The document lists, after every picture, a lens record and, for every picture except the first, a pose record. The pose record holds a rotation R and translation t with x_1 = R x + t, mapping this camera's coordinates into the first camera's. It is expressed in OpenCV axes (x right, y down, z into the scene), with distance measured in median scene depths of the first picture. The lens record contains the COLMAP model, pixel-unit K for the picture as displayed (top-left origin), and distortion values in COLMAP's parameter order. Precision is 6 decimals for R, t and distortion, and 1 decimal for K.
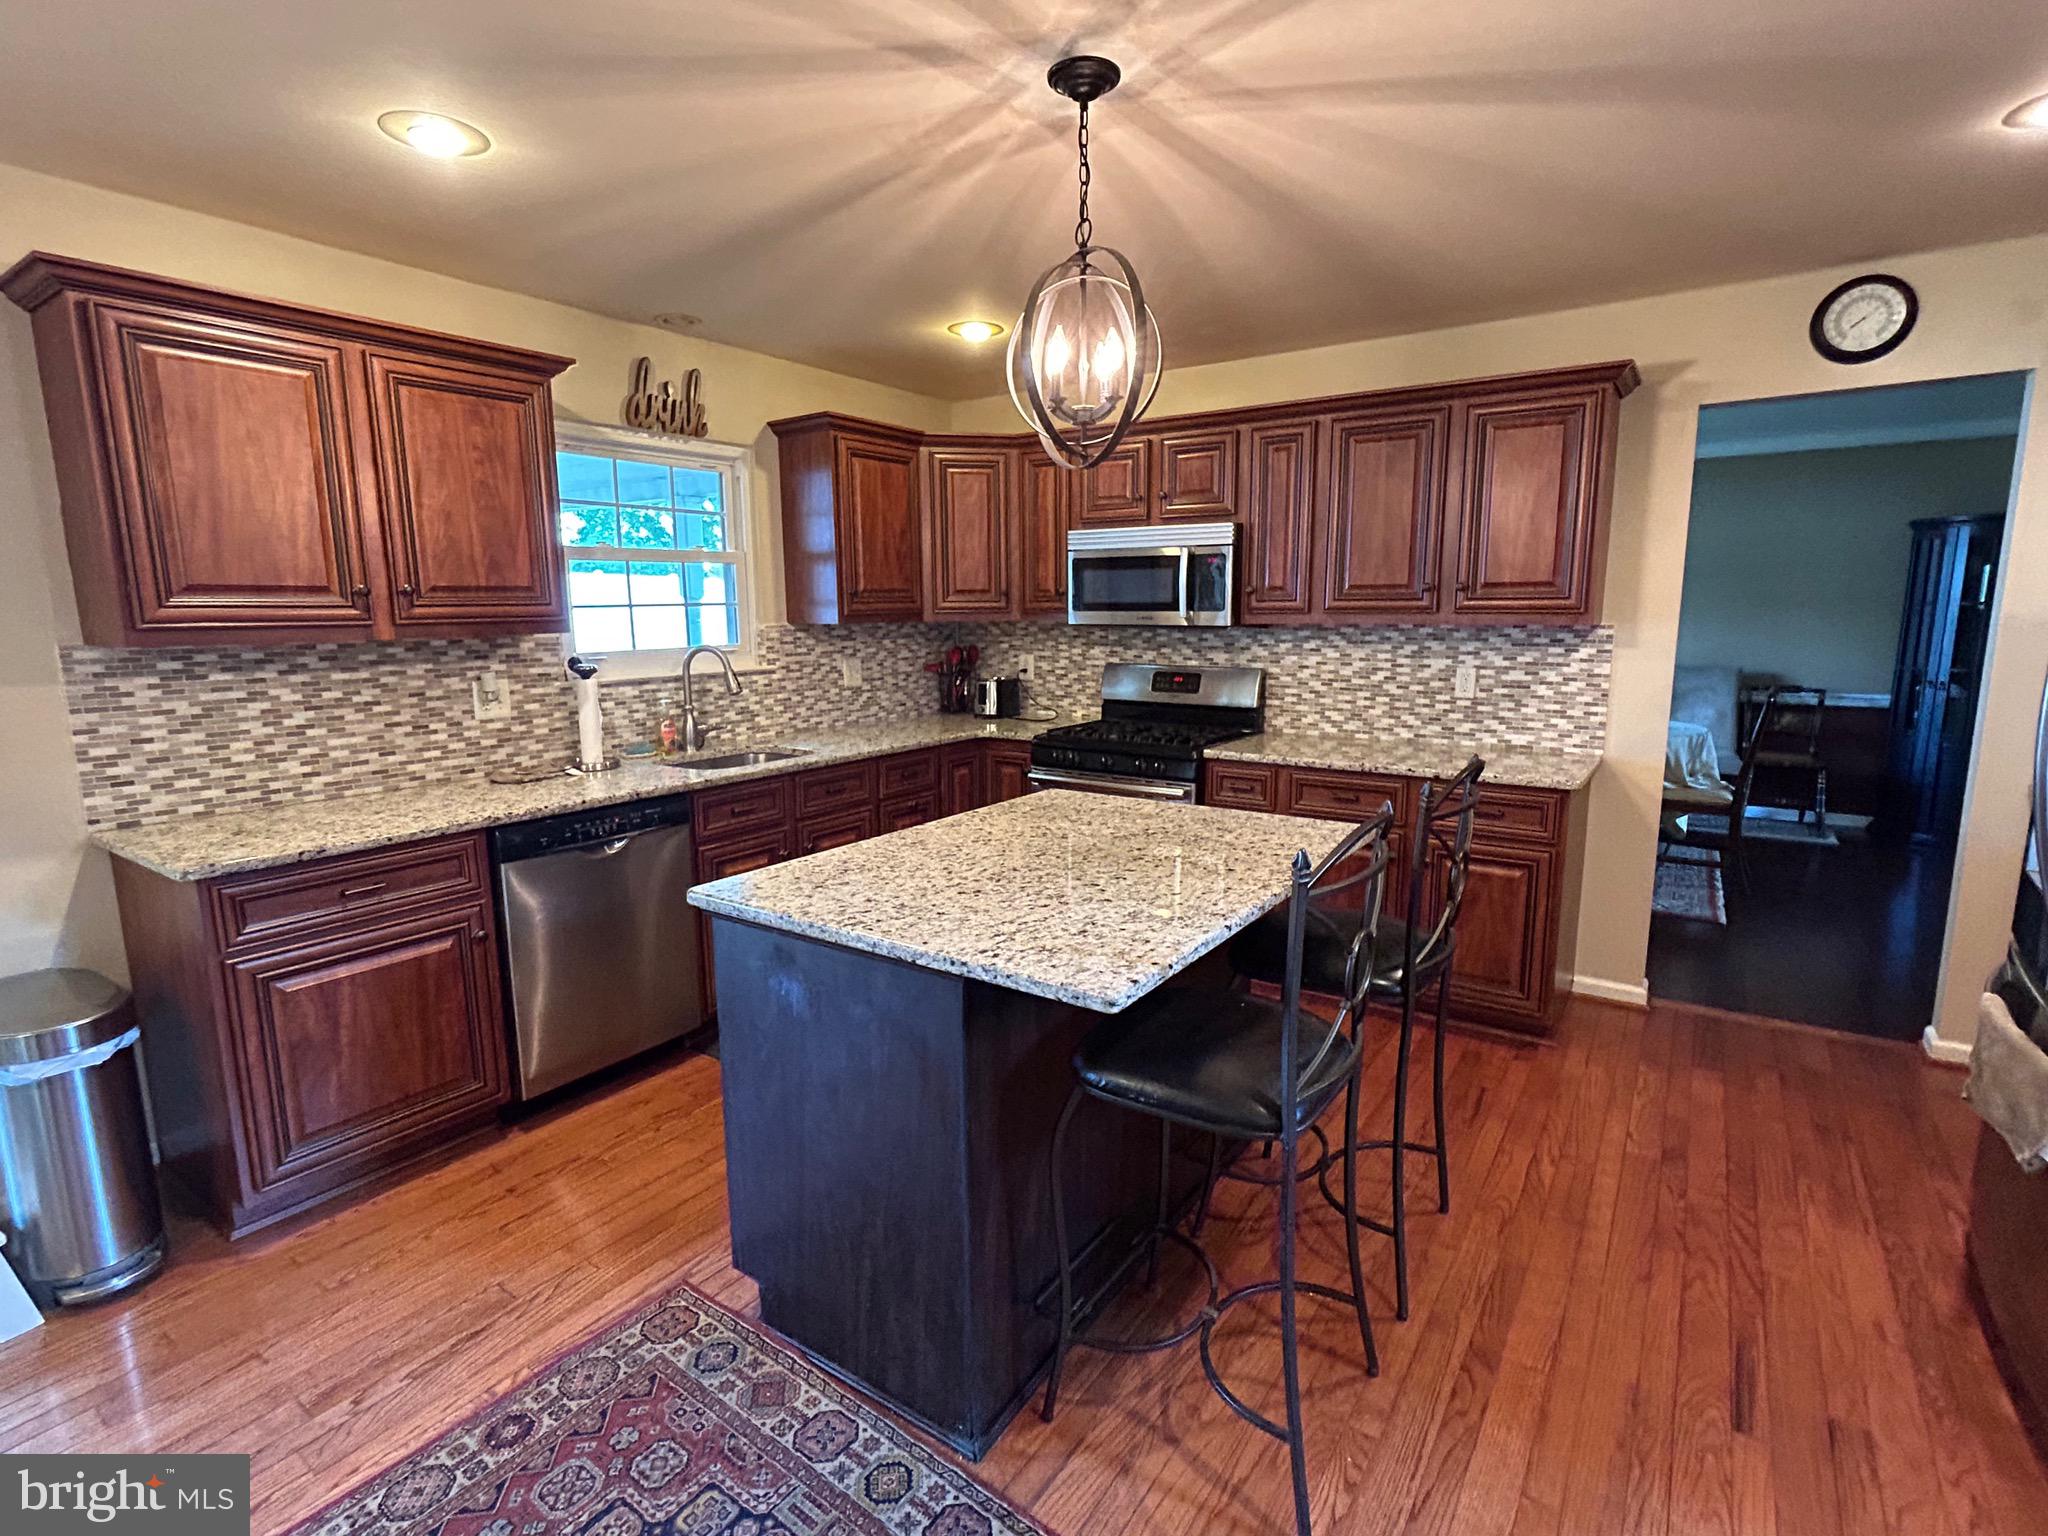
lens RADIAL K [[981.2, 0, 1034.8], [0, 981.2, 772.0], [0, 0, 1]] dist [0.000169, 0.000692]
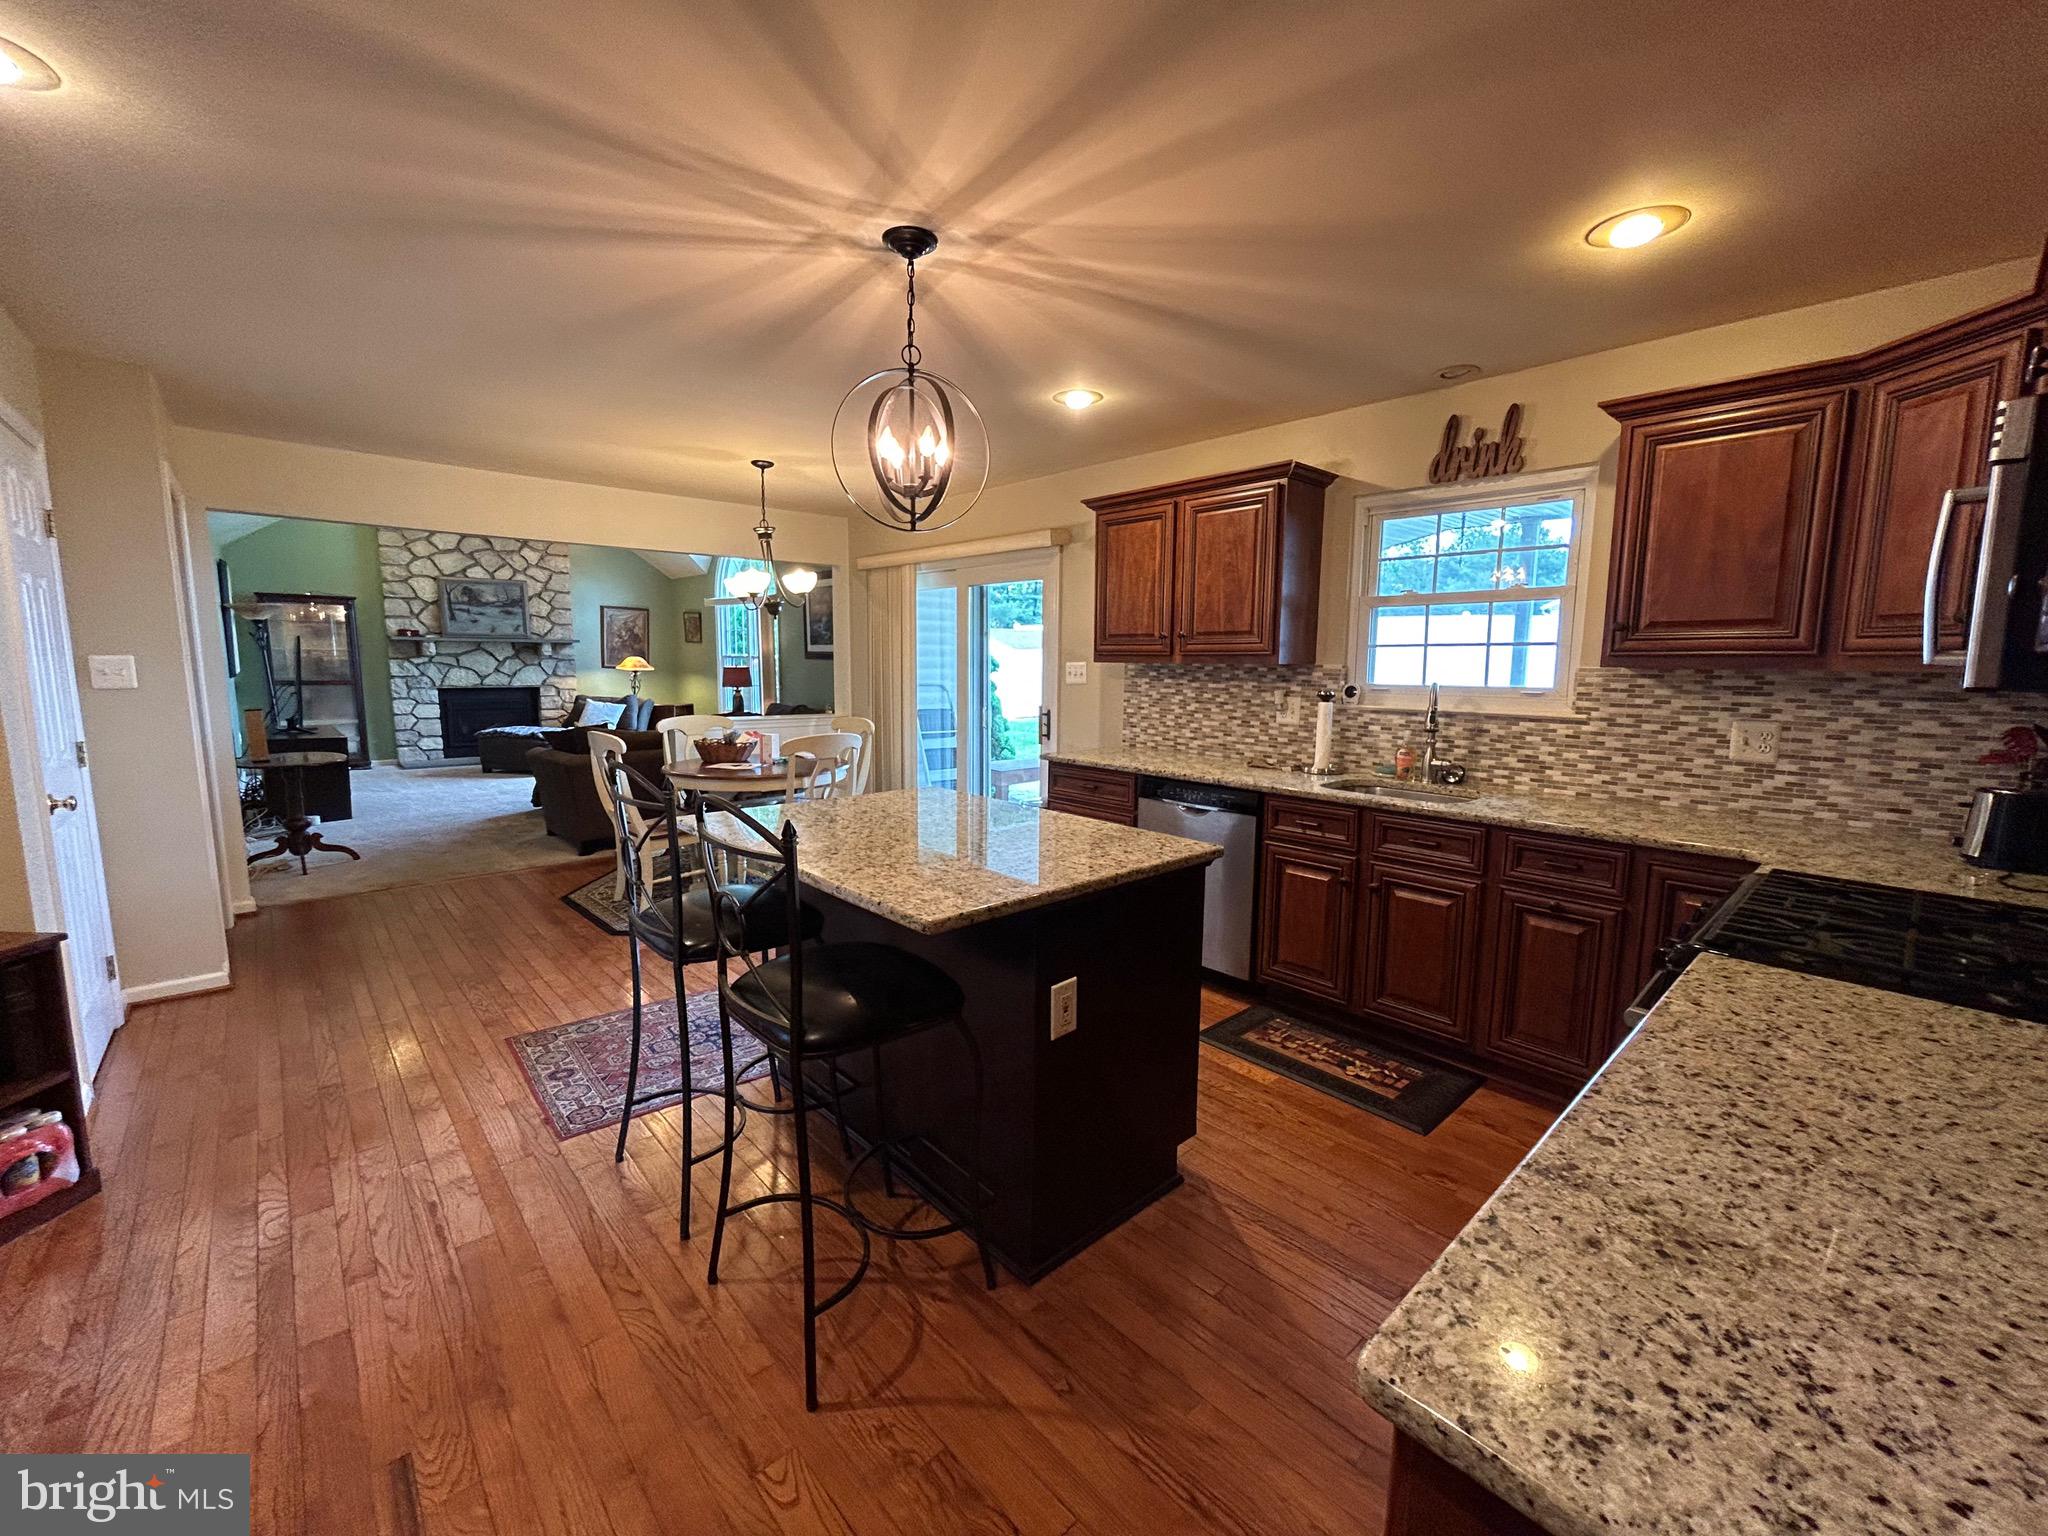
lens RADIAL K [[824.2, 0, 1024.0], [0, 824.2, 768.0], [0, 0, 1]] dist [-0.000689, 0.000188]
pose [[-0.219448, 0.136408, -0.966041, 0.605278], [-0.171074, 0.969456, 0.175752, -0.119909], [0.960508, 0.203833, -0.189409, 0.762788]]
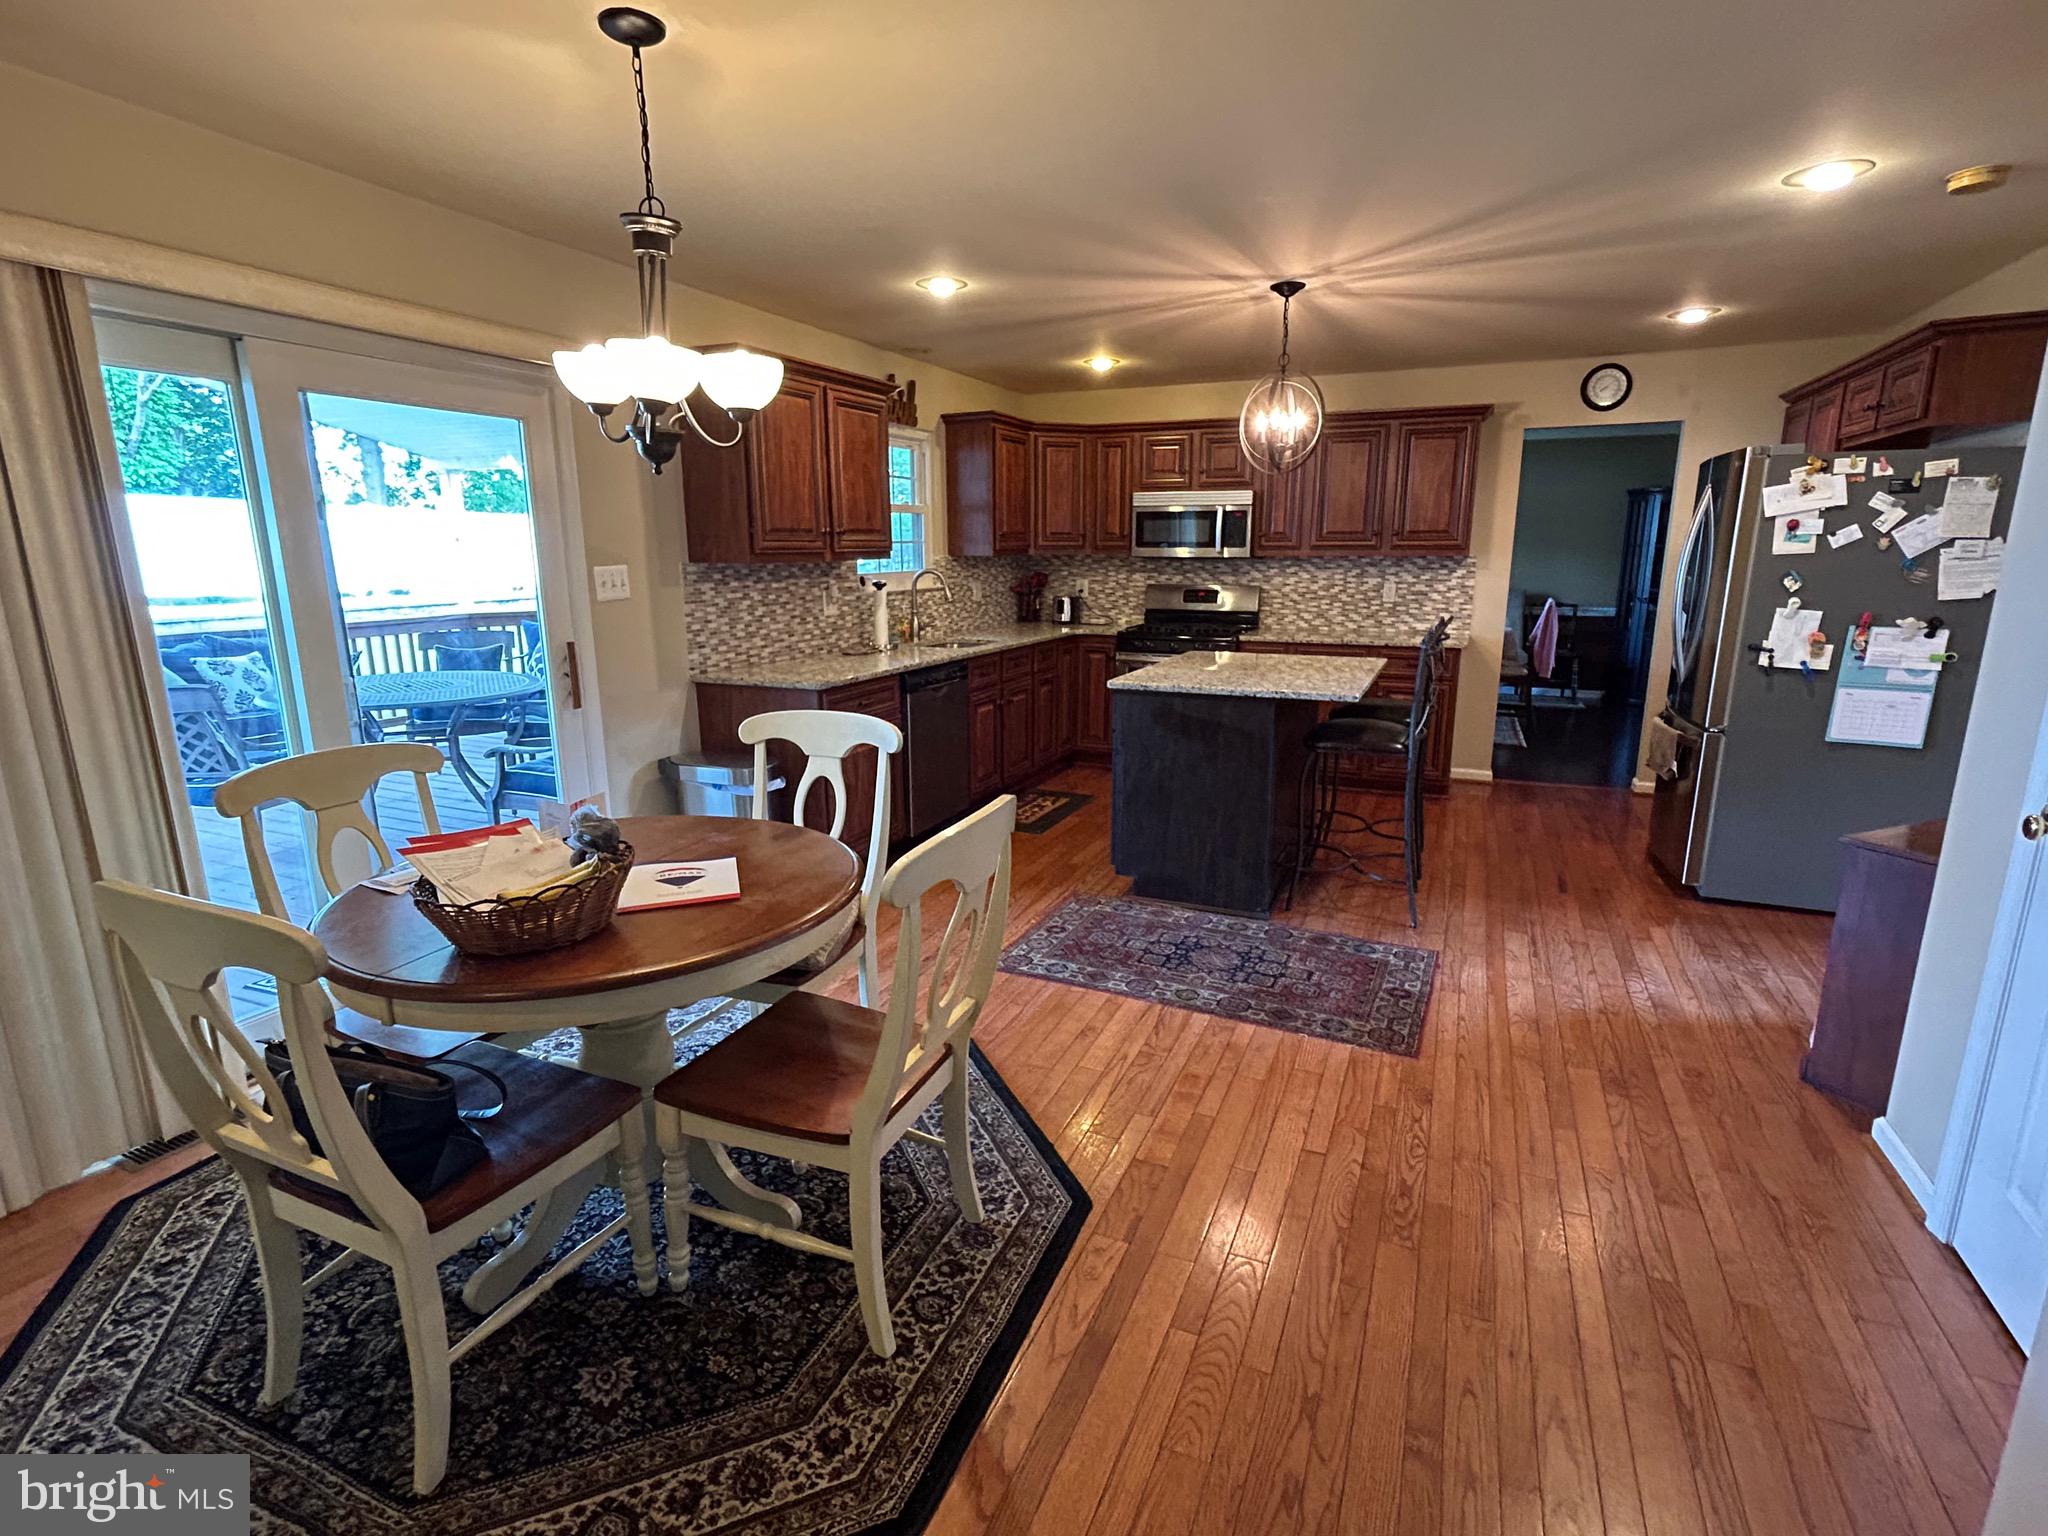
lens RADIAL K [[981.2, 0, 1034.8], [0, 981.2, 772.0], [0, 0, 1]] dist [0.000169, 0.000692]
pose [[0.982129, -0.038515, 0.184225, -0.462683], [0.028115, 0.997878, 0.058733, 0.096447], [-0.186096, -0.052504, 0.981128, -0.516806]]
